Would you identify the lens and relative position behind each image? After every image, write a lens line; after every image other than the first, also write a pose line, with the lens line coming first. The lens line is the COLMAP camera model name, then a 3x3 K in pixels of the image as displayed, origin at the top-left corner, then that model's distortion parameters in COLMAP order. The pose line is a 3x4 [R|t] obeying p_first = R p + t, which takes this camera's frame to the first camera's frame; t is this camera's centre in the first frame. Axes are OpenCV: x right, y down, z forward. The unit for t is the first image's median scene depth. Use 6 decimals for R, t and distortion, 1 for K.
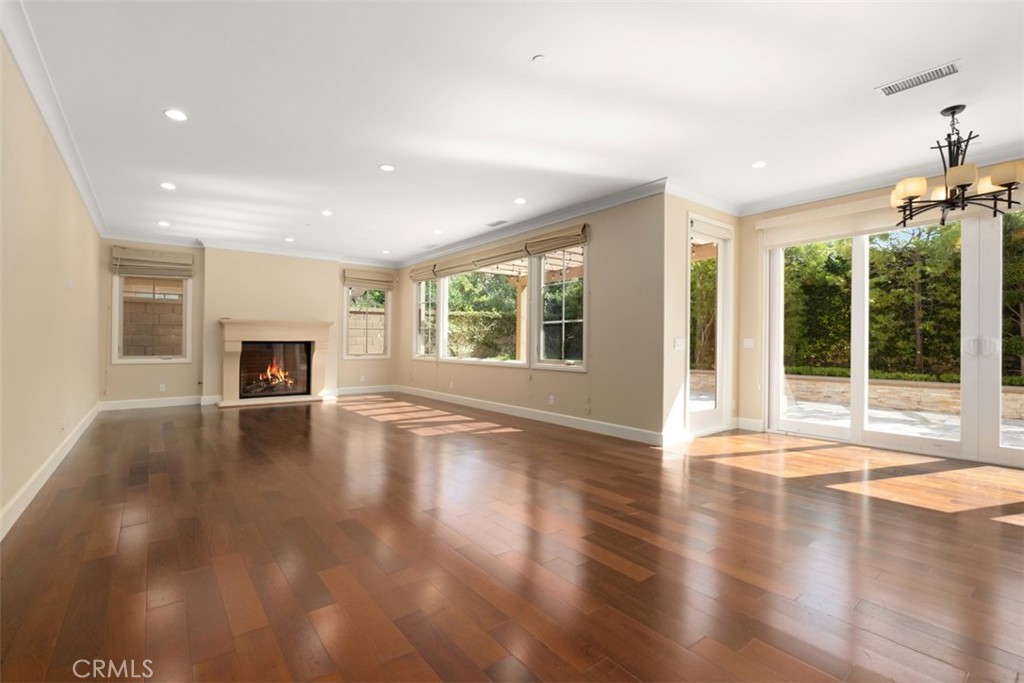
lens RADIAL K [[471.3, 0, 518.2], [0, 471.3, 340.0], [0, 0, 1]] dist [-0.009011, -0.000883]
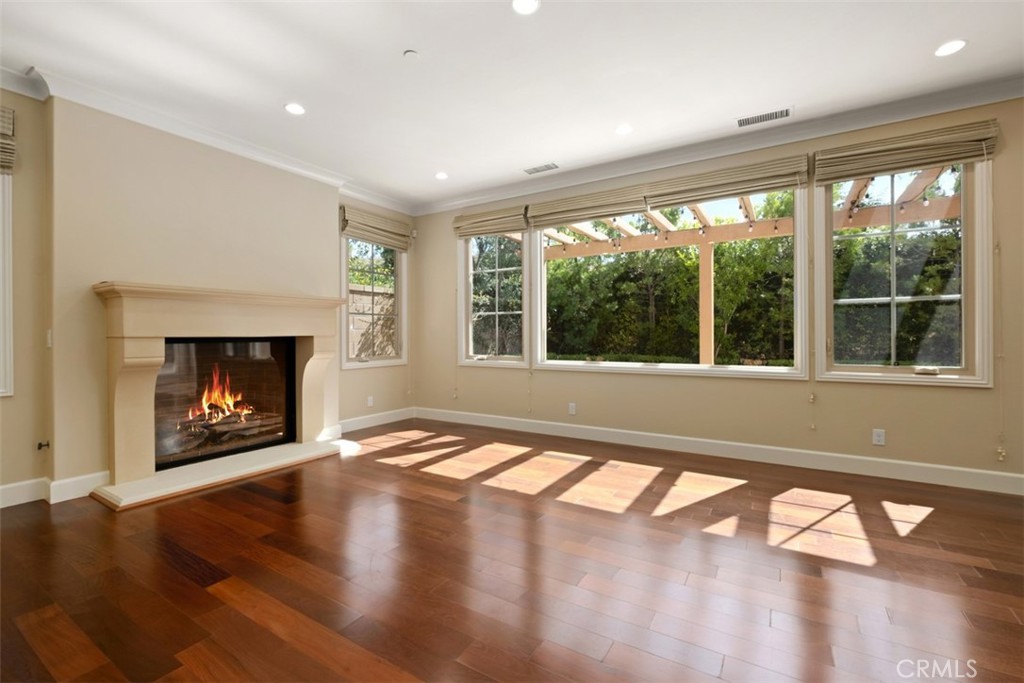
lens RADIAL K [[471.3, 0, 557.6], [0, 471.3, 339.0], [0, 0, 1]] dist [-0.009011, -0.000883]
pose [[0.945074, -0.008229, 0.326753, -0.340806], [0.004781, 0.999924, 0.011352, 0.001132], [-0.326822, -0.009166, 0.945042, 0.423808]]
